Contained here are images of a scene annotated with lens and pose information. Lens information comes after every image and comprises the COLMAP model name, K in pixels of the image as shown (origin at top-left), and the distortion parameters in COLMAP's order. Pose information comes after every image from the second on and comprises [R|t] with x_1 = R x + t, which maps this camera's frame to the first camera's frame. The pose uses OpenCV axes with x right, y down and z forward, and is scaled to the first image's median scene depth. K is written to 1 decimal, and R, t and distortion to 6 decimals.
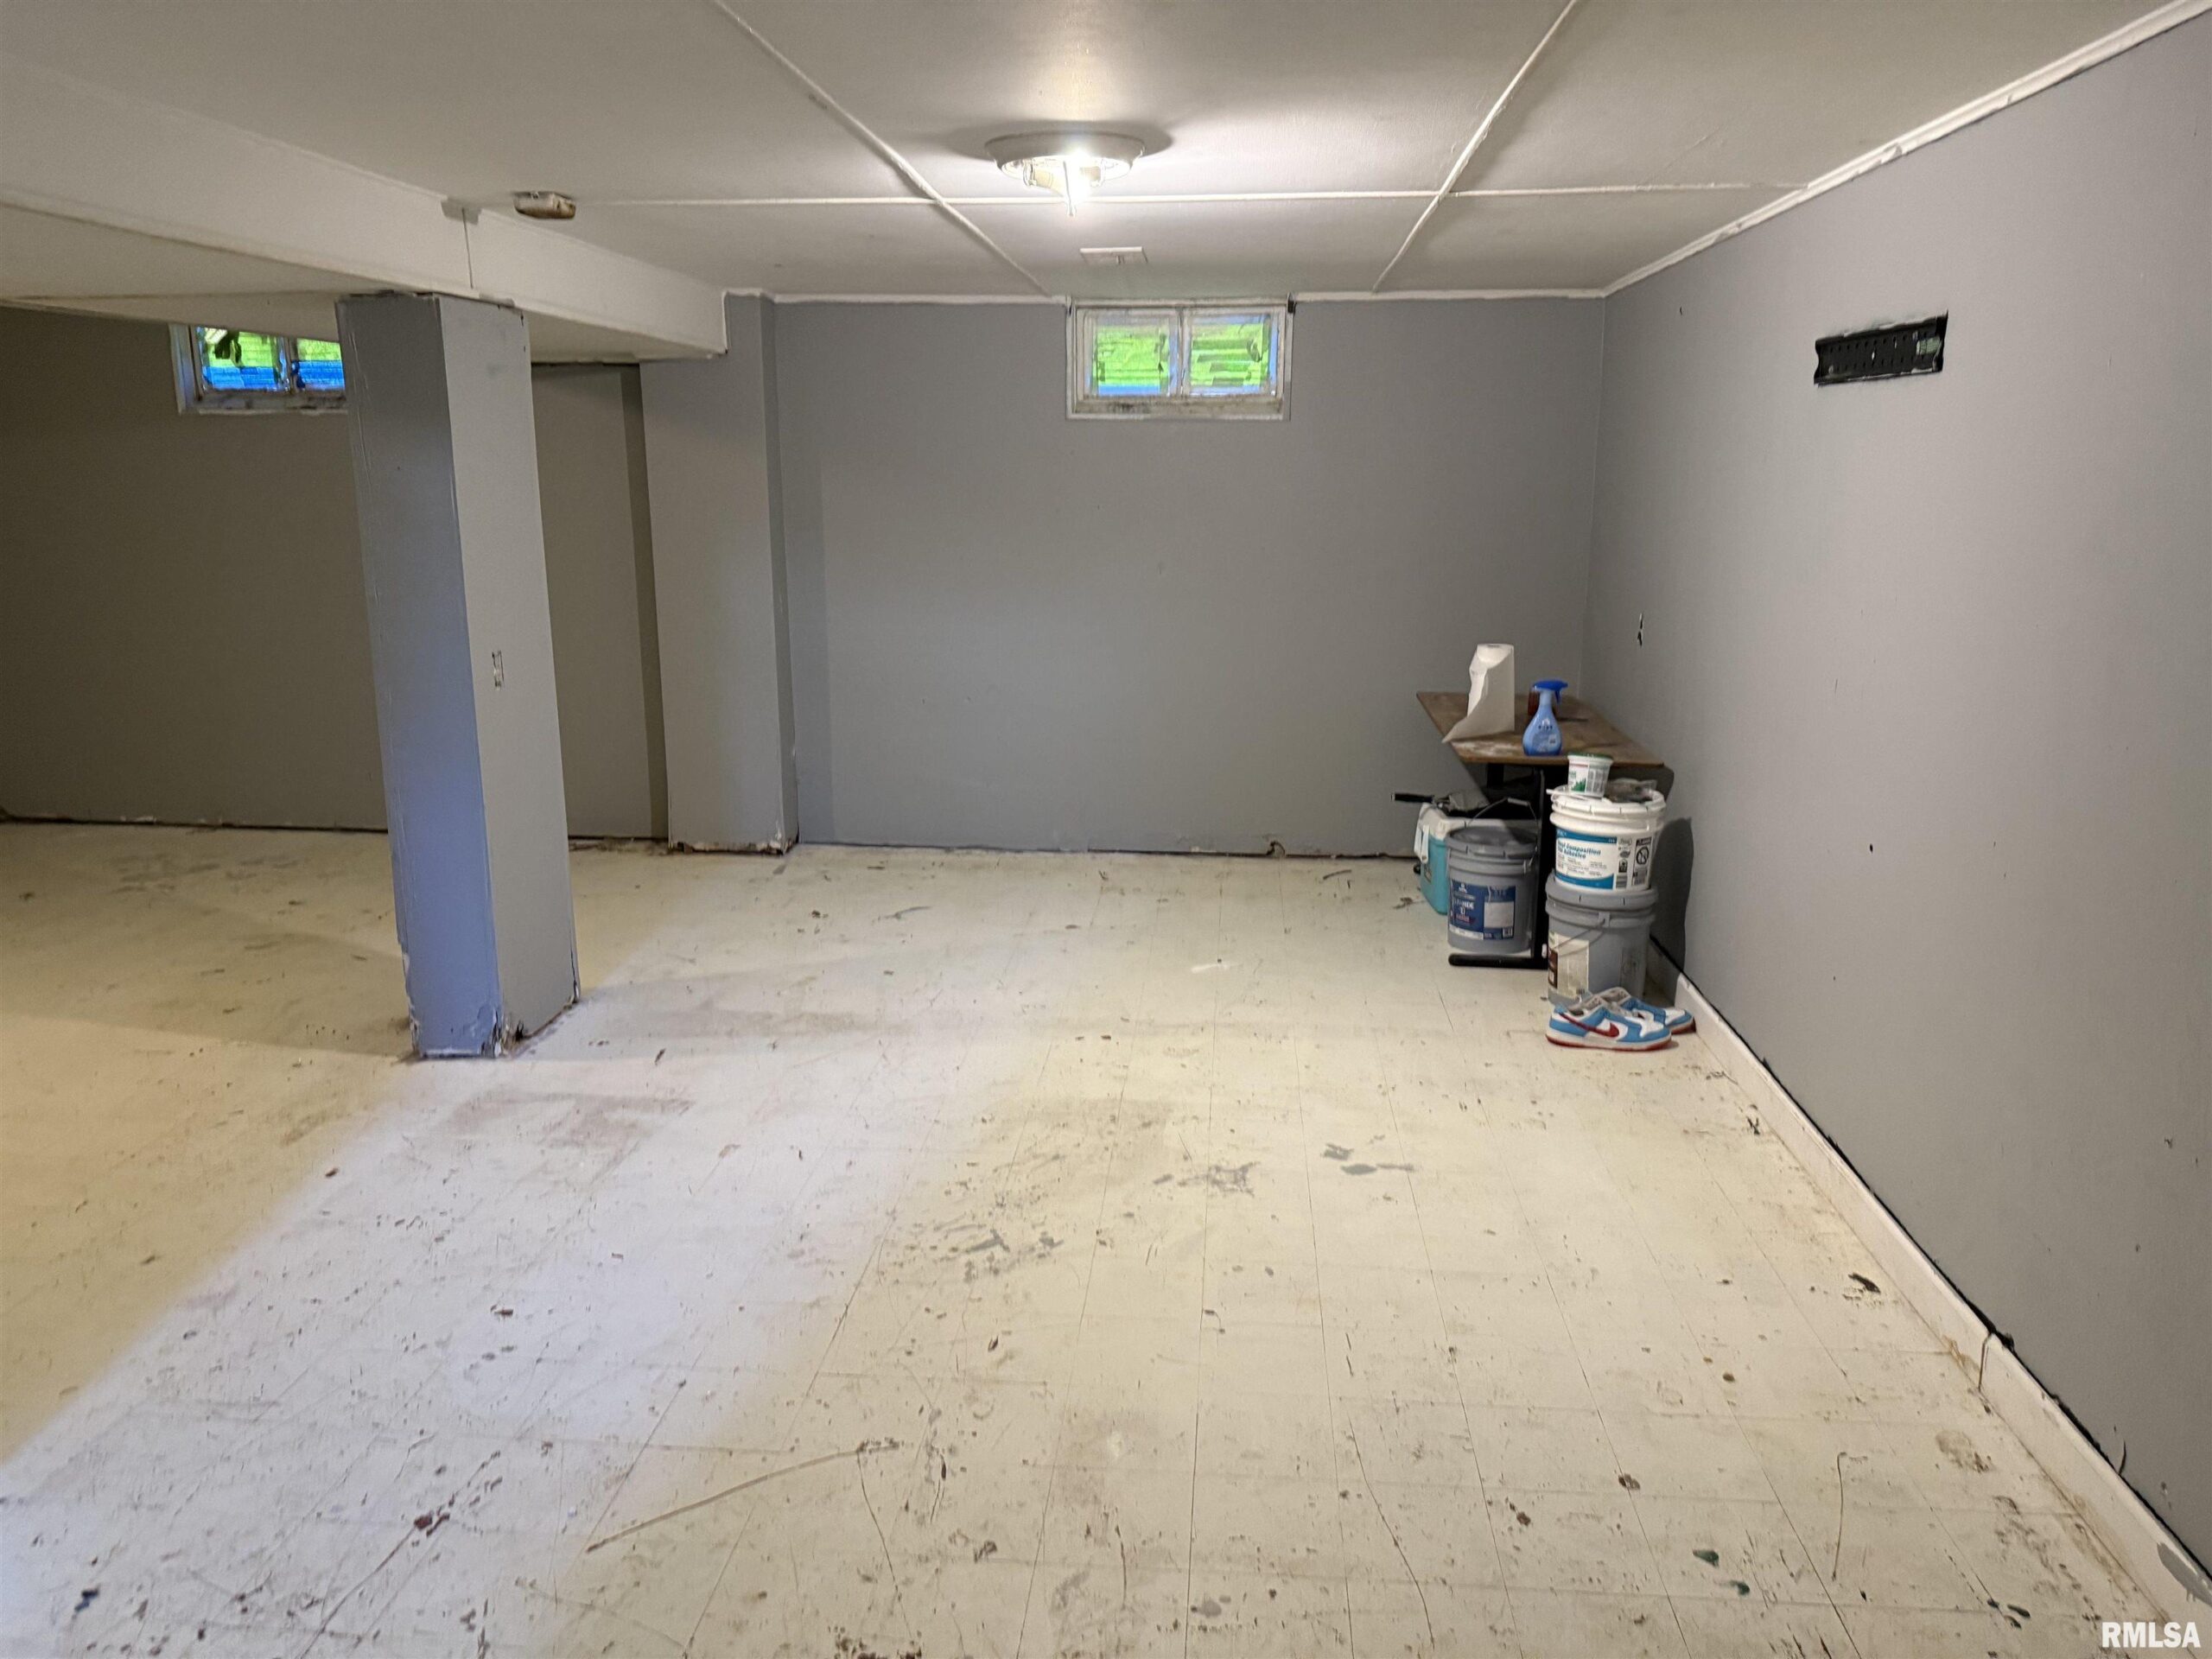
lens RADIAL K [[1533.8, 0, 1121.7], [0, 1533.8, 816.6], [0, 0, 1]] dist [0.033158, -0.039254]
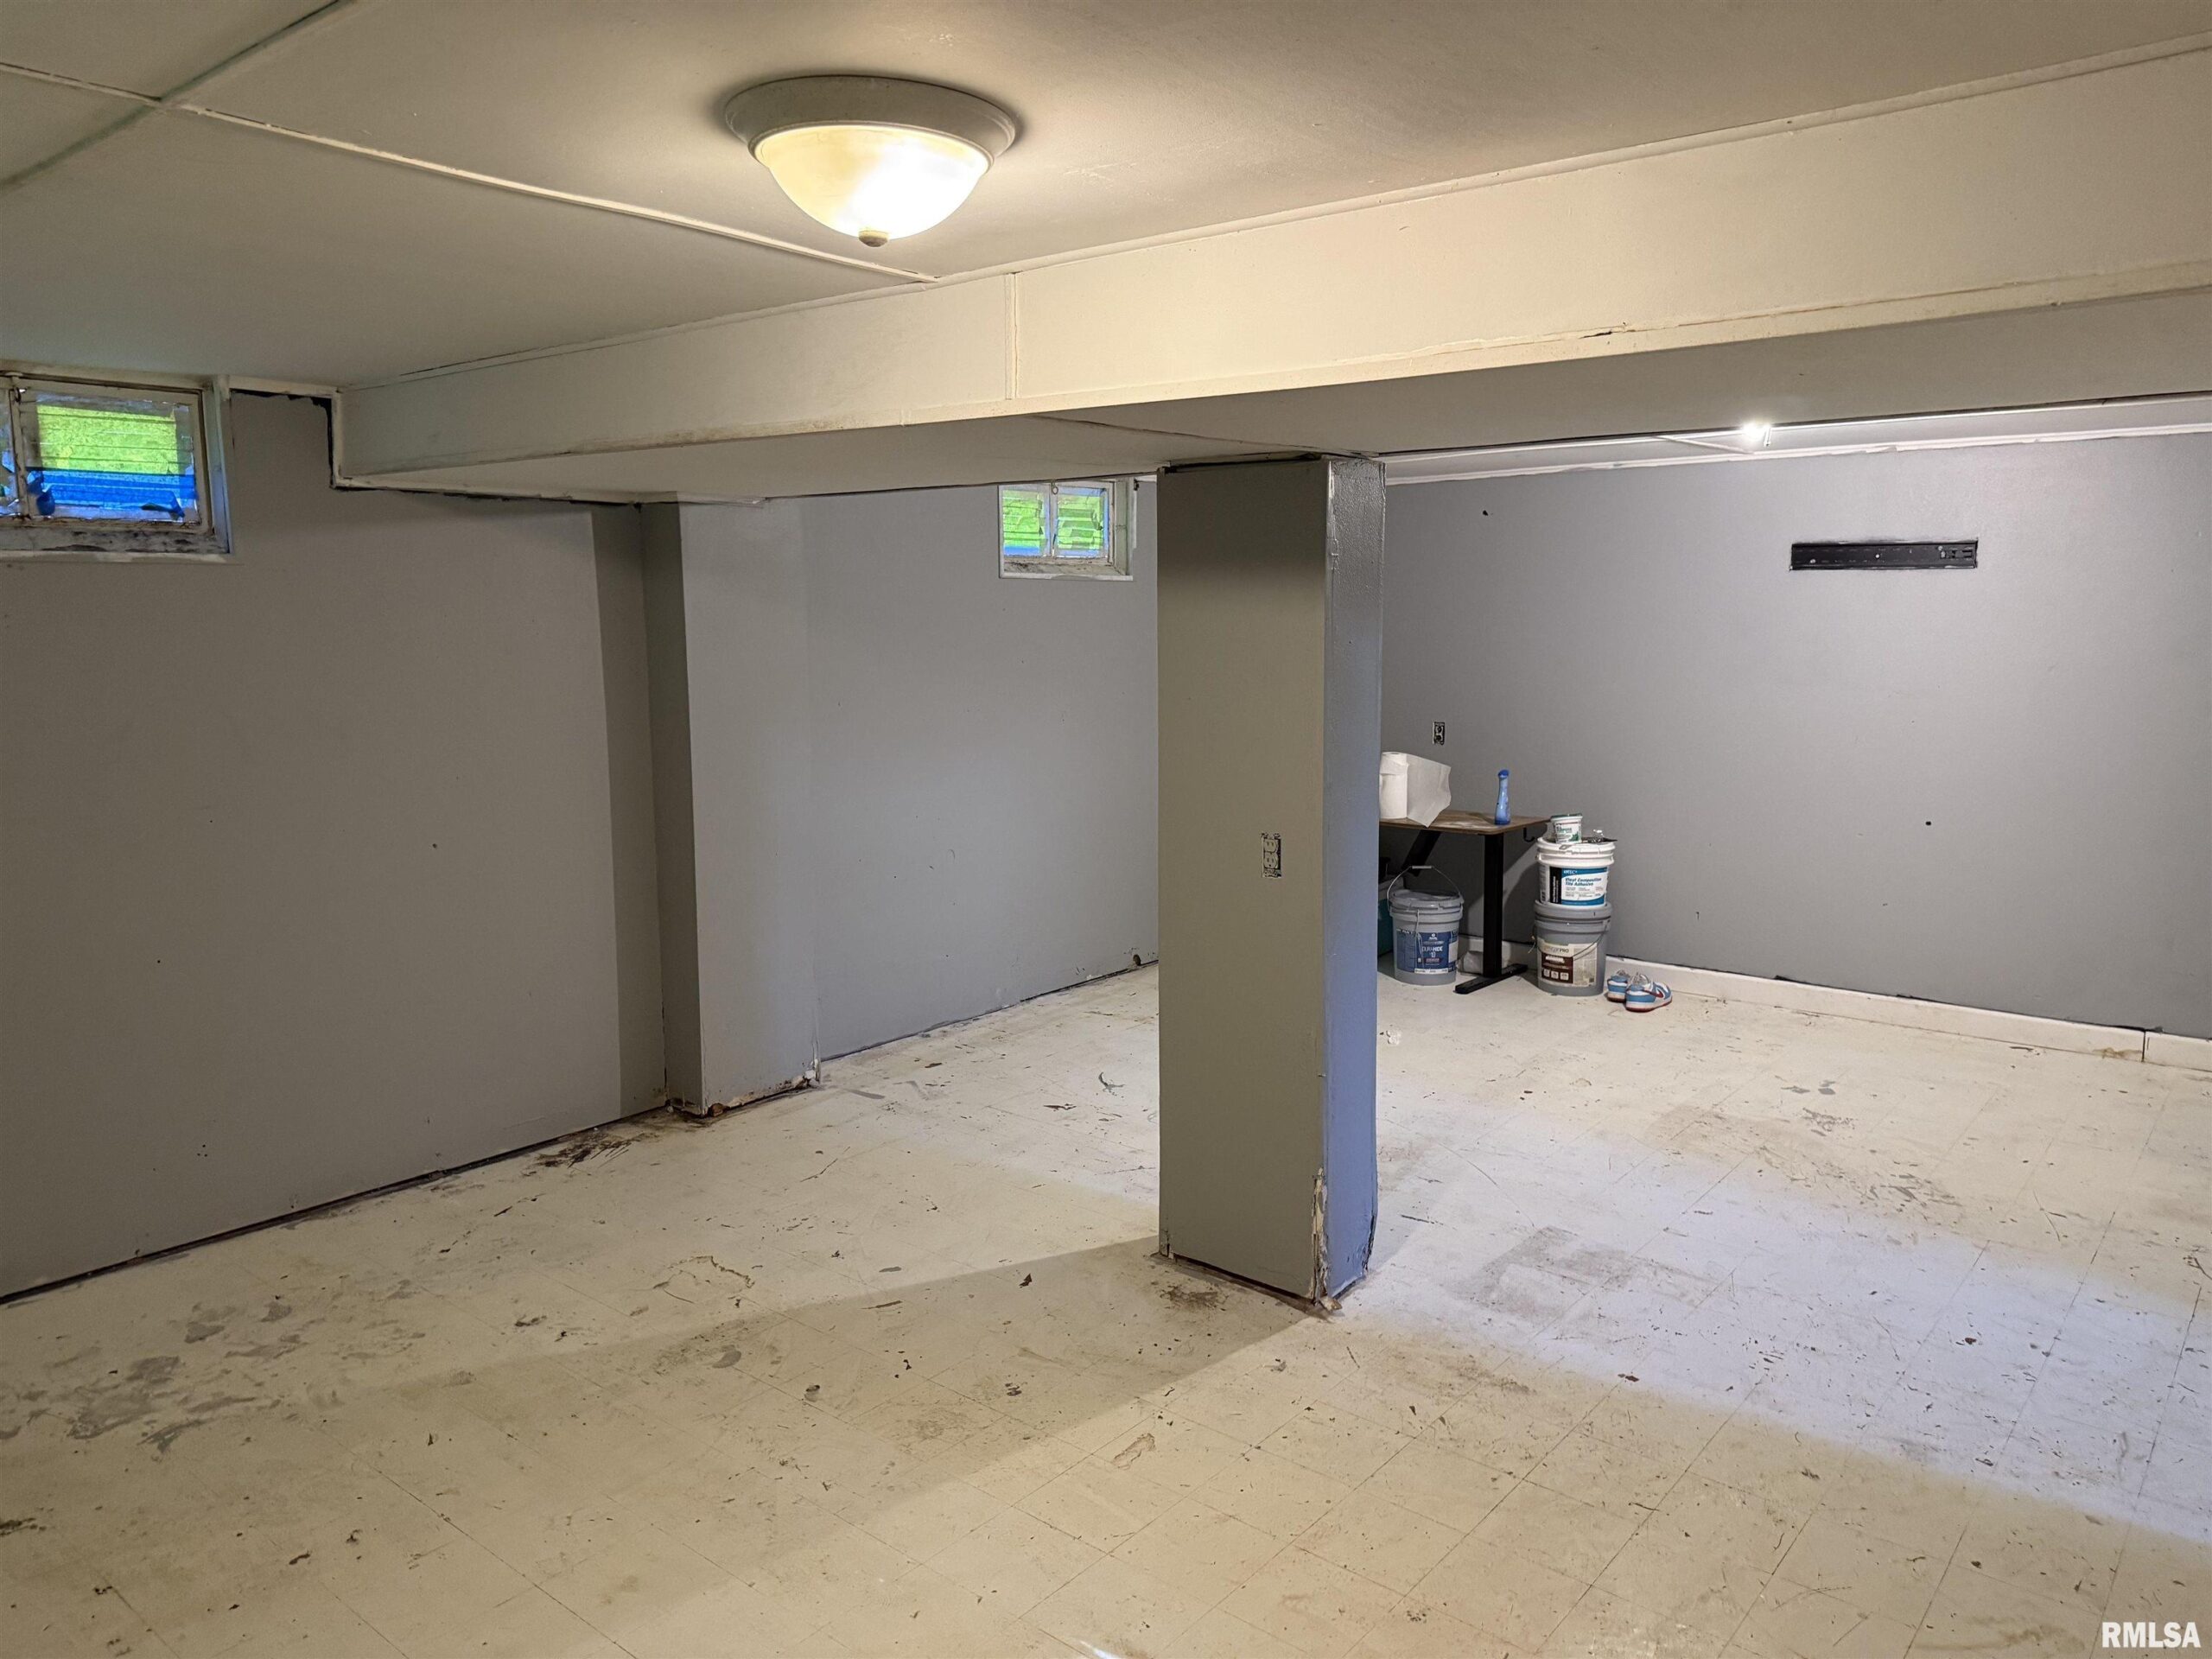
lens RADIAL K [[1533.8, 0, 1113.8], [0, 1533.8, 764.7], [0, 0, 1]] dist [0.033158, -0.039254]
pose [[0.575813, -0.089839, 0.812630, -1.218766], [0.190861, 0.981252, -0.026760, -0.143243], [-0.794991, 0.170508, 0.582165, 0.554610]]
